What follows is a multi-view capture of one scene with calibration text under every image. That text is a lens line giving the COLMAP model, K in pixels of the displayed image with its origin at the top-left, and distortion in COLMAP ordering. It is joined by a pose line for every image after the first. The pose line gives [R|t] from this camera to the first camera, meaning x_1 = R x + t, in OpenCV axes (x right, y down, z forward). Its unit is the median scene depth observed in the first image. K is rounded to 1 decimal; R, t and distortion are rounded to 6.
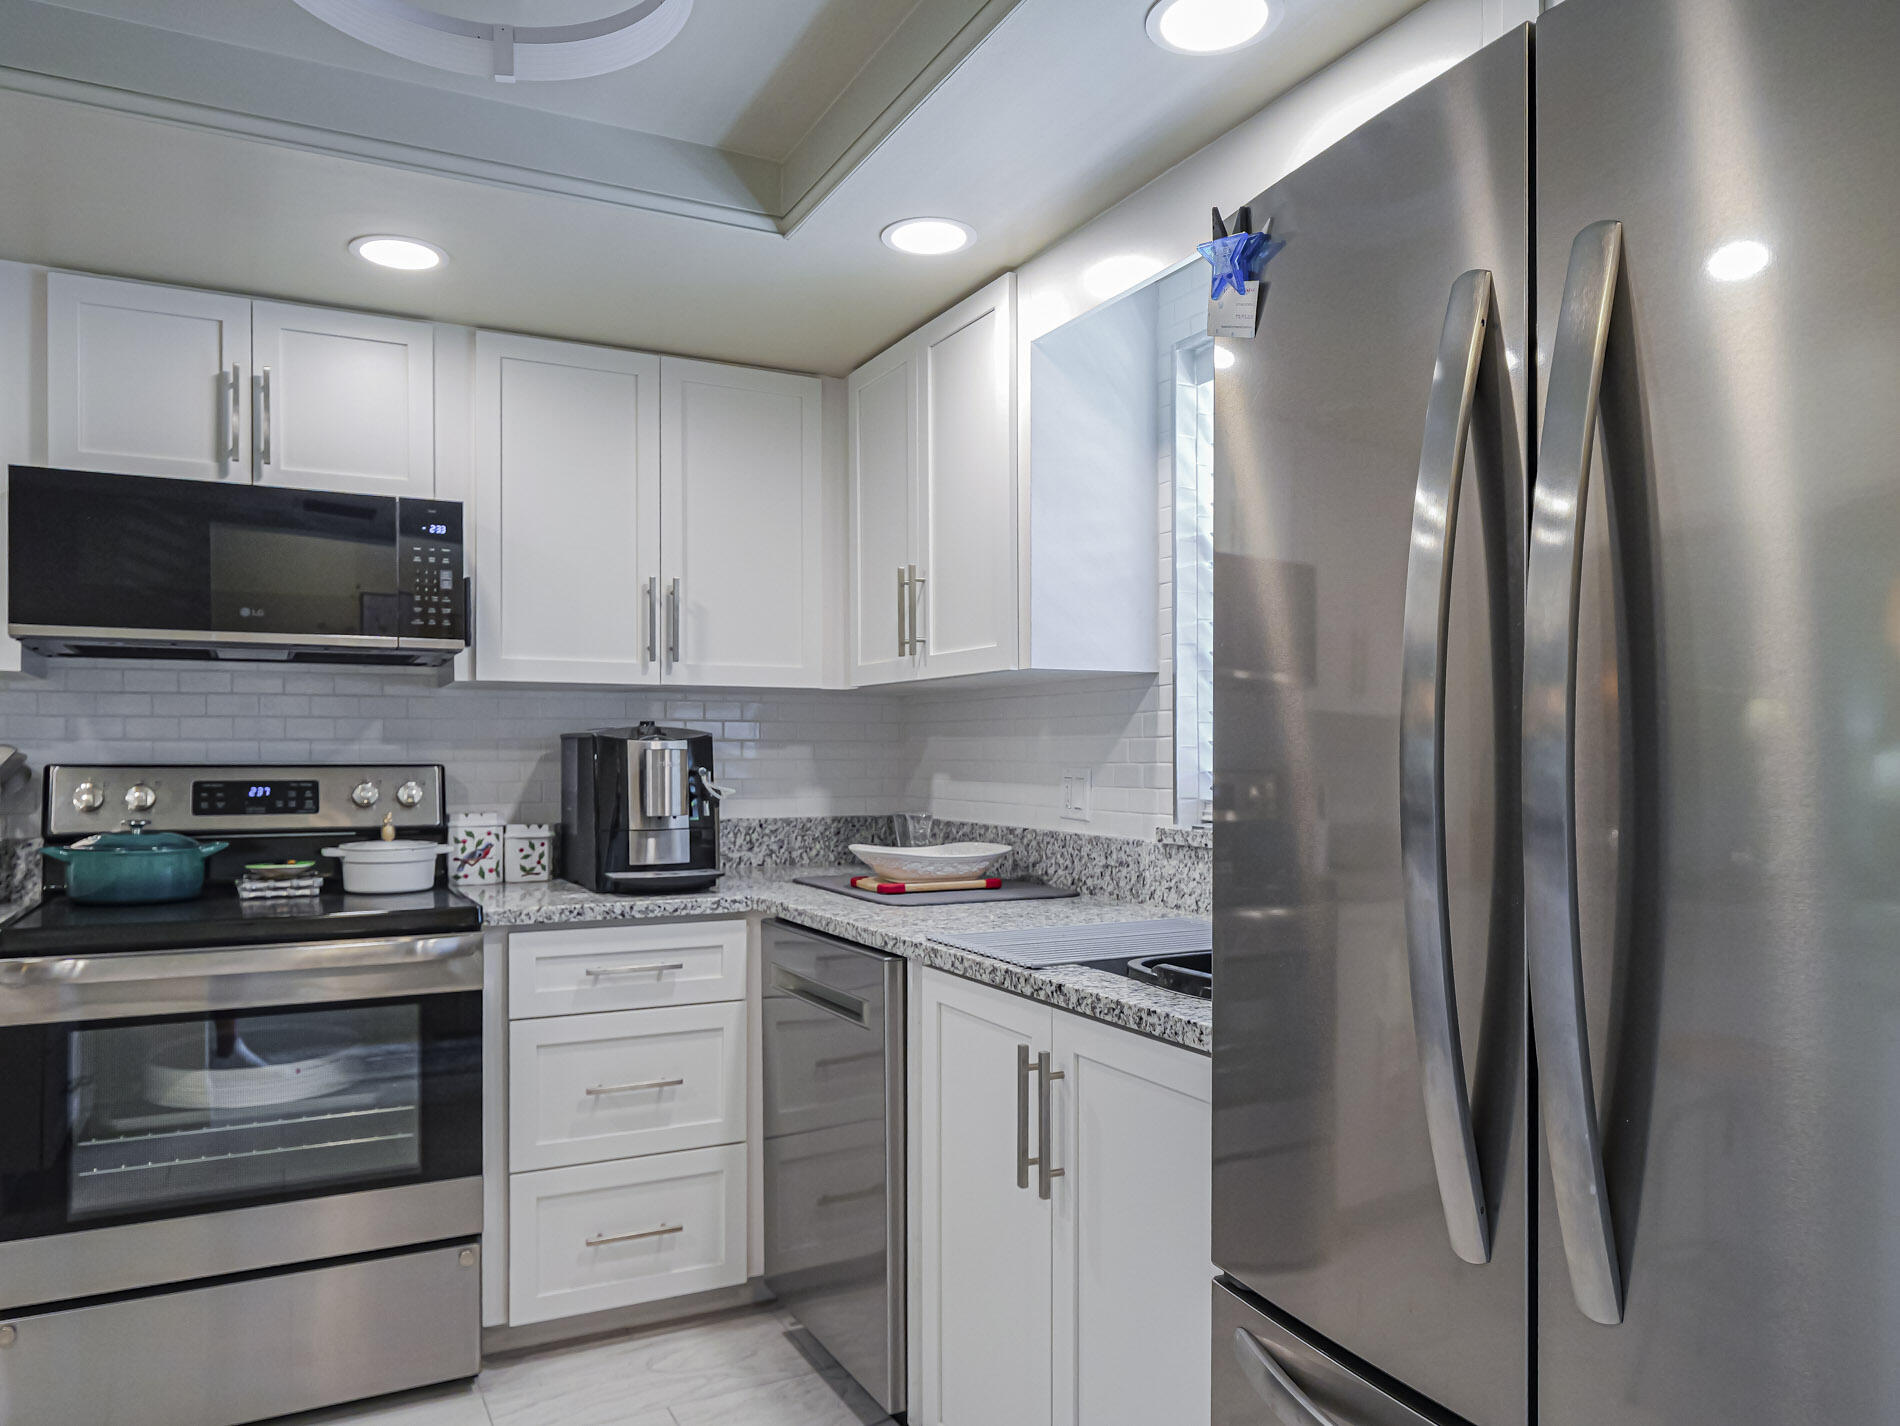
lens RADIAL K [[1315.1, 0, 945.1], [0, 1315.1, 718.5], [0, 0, 1]] dist [0.000396, -0.000267]
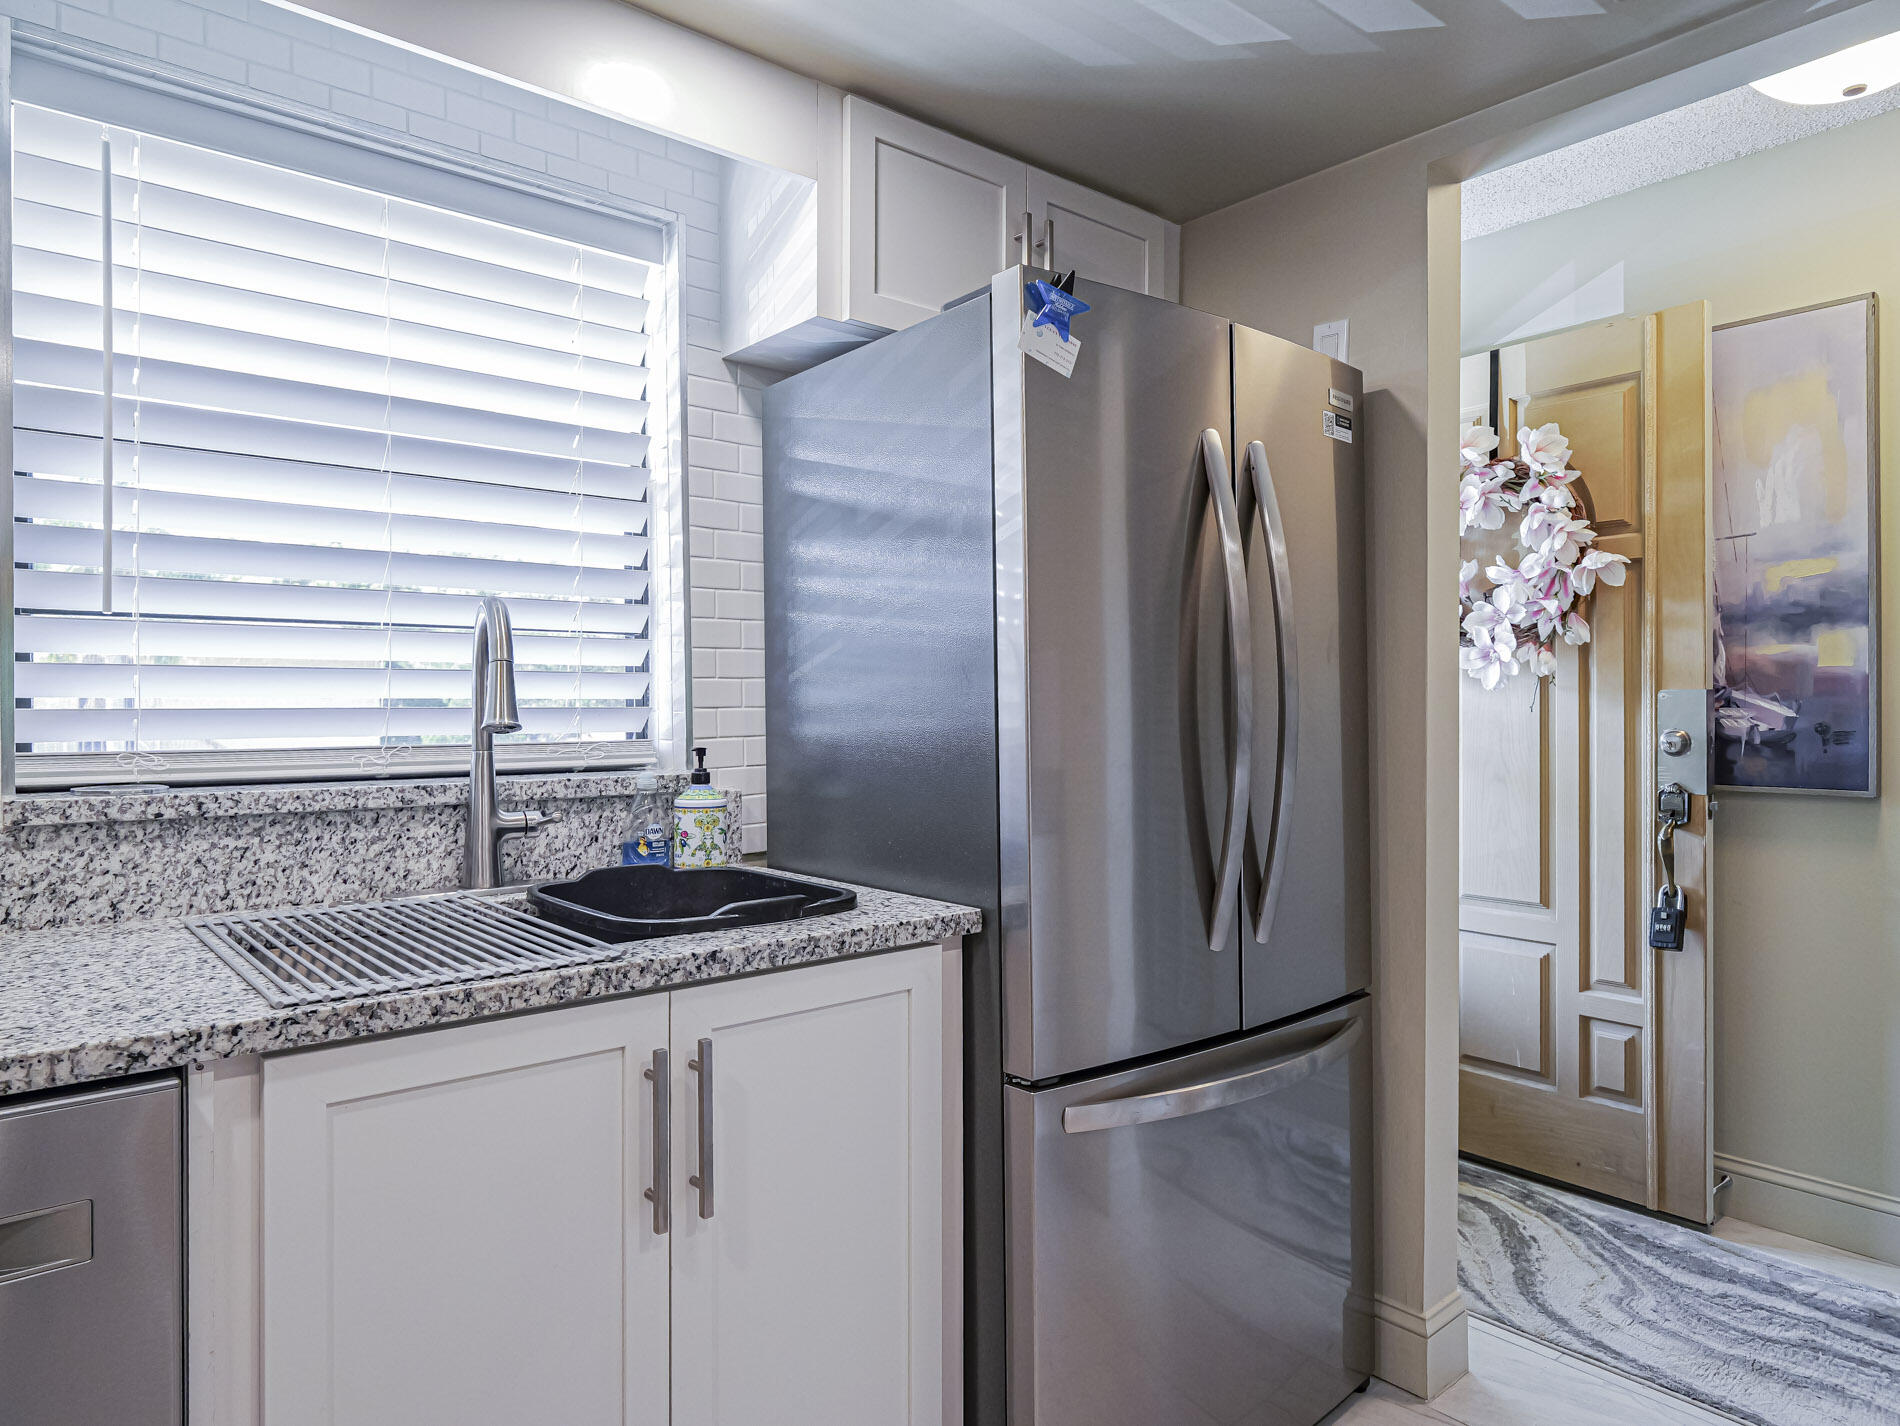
lens RADIAL K [[1195.7, 0, 952.0], [0, 1195.7, 705.0], [0, 0, 1]] dist [-0.000606, -0.000592]
pose [[-0.228108, -0.001636, 0.973634, -0.654222], [-0.024038, 0.999703, -0.003952, 0.042825], [-0.973339, -0.024305, -0.228080, 0.982664]]
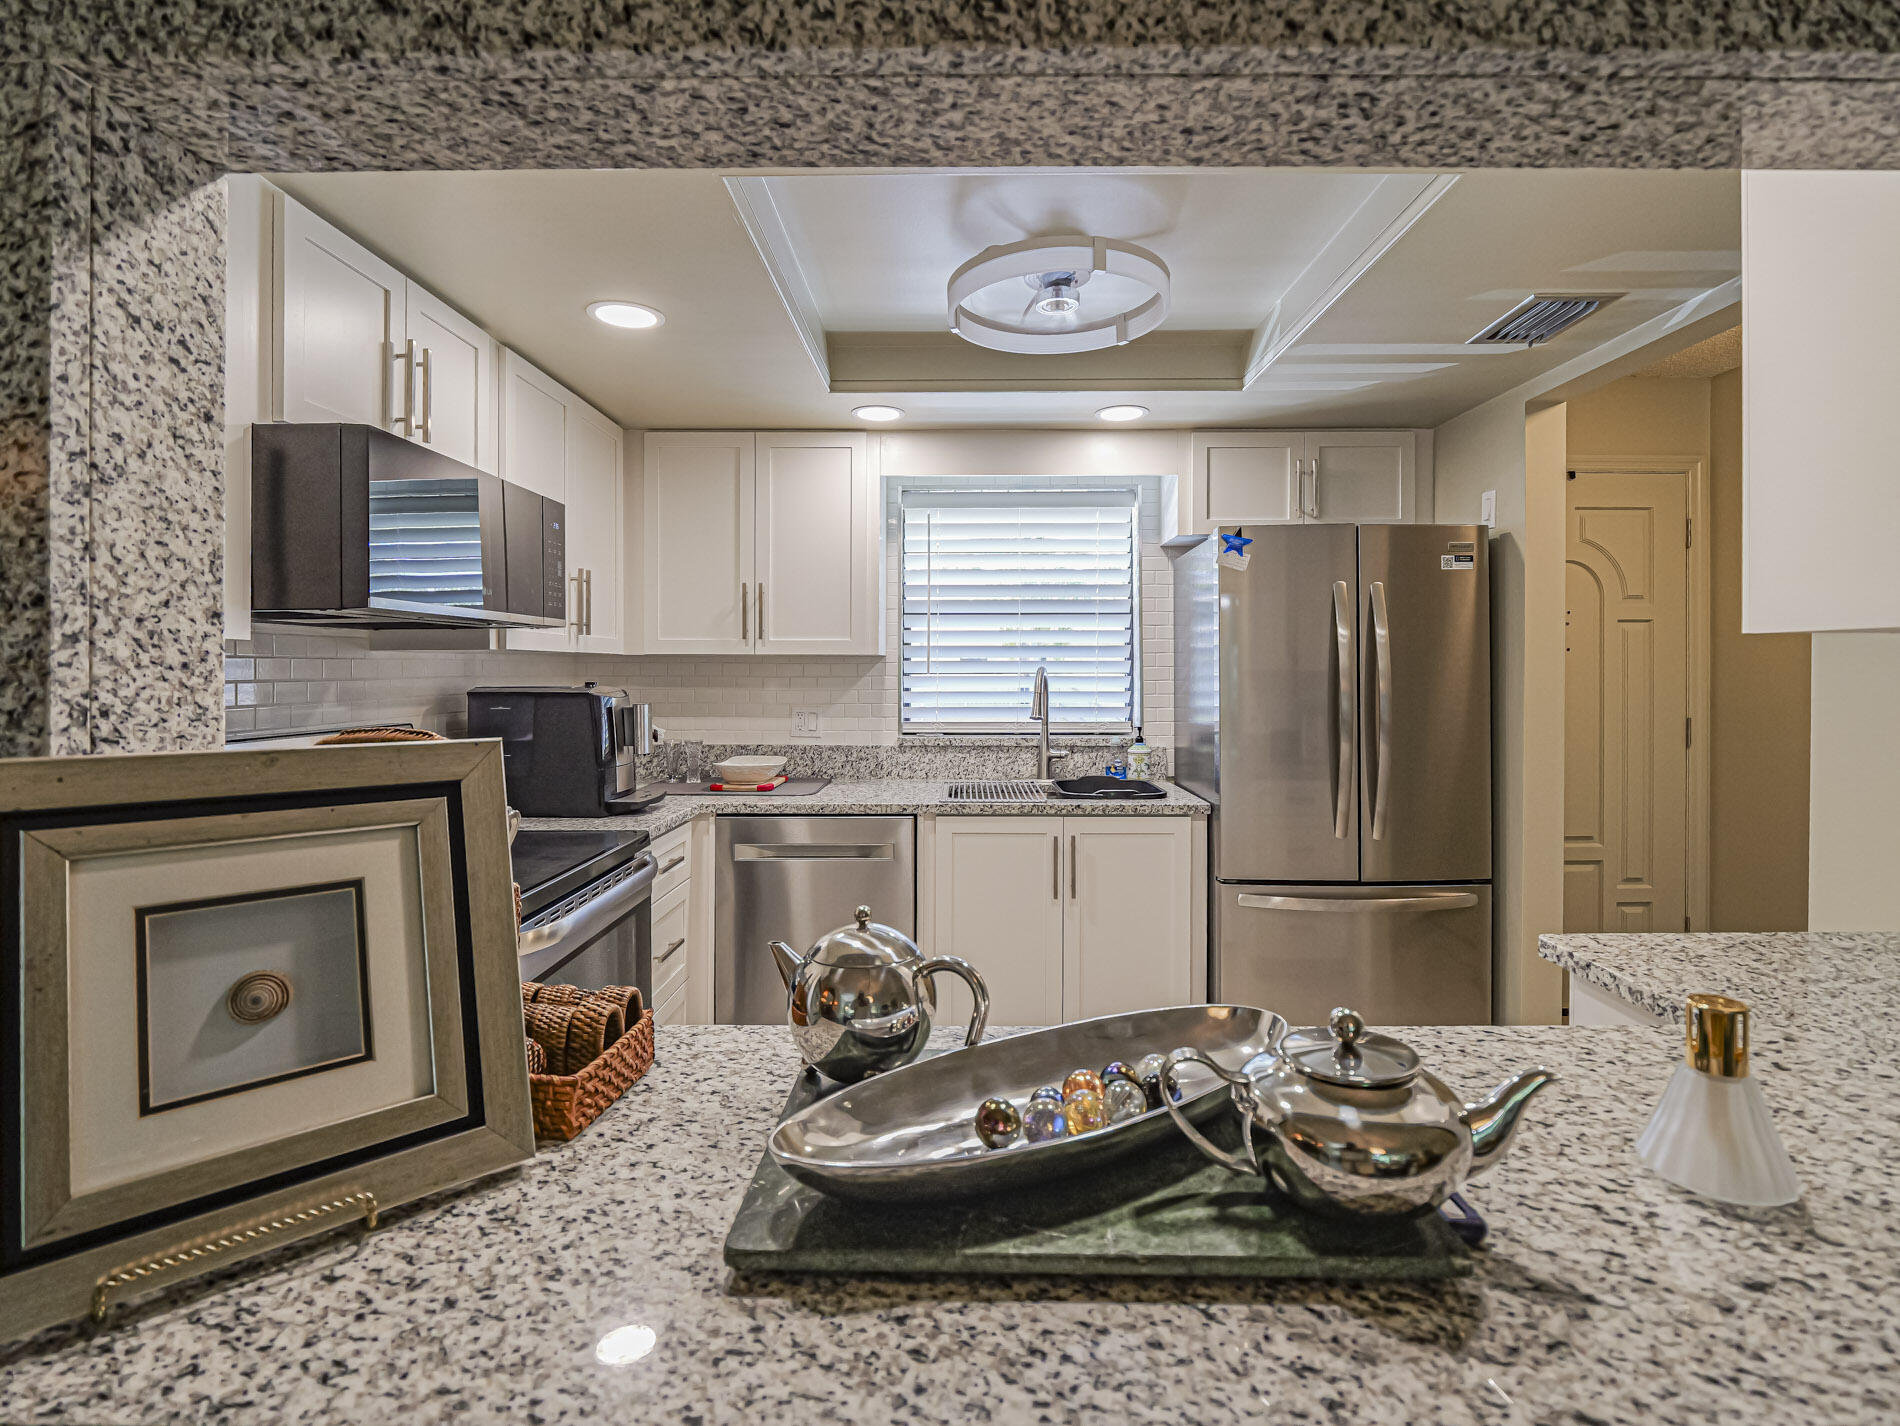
lens RADIAL K [[930.2, 0, 949.6], [0, 930.2, 673.2], [0, 0, 1]] dist [-0.006401, -0.004568]
pose [[0.468832, -0.006457, 0.883264, -1.388065], [-0.020416, 0.999627, 0.018144, -0.050614], [-0.883051, -0.026539, 0.468526, 0.423578]]
